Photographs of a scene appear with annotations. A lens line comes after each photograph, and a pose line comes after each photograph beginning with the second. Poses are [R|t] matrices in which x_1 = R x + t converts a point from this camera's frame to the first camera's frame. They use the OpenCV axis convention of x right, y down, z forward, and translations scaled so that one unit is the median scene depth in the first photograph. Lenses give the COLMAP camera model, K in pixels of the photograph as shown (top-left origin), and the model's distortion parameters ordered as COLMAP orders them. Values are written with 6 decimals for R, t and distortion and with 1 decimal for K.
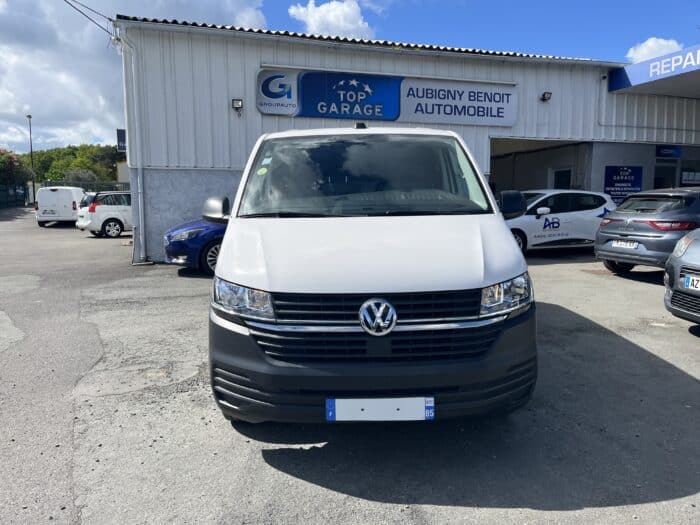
lens RADIAL K [[526.8, 0, 339.5], [0, 526.8, 264.4], [0, 0, 1]] dist [0.009117, -0.012117]
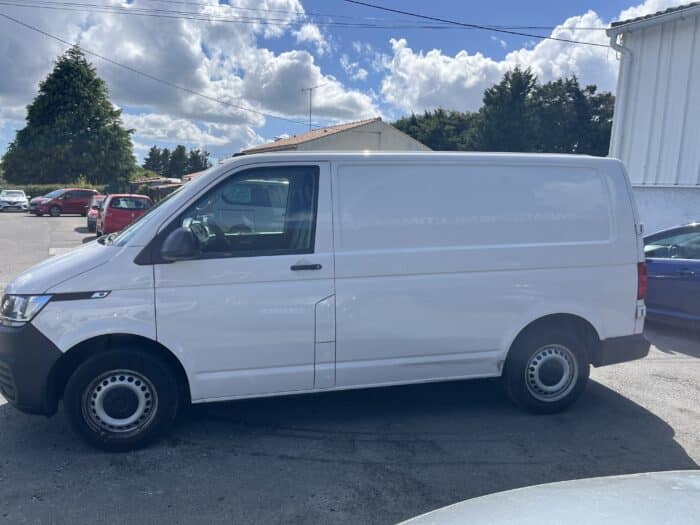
lens RADIAL K [[532.7, 0, 350.0], [0, 532.7, 262.5], [0, 0, 1]] dist [0.071995, -0.098370]
pose [[0.202695, 0.132820, -0.970193, 0.405288], [-0.160234, 0.981904, 0.100946, -0.071737], [0.966043, 0.134996, 0.220309, 0.357122]]
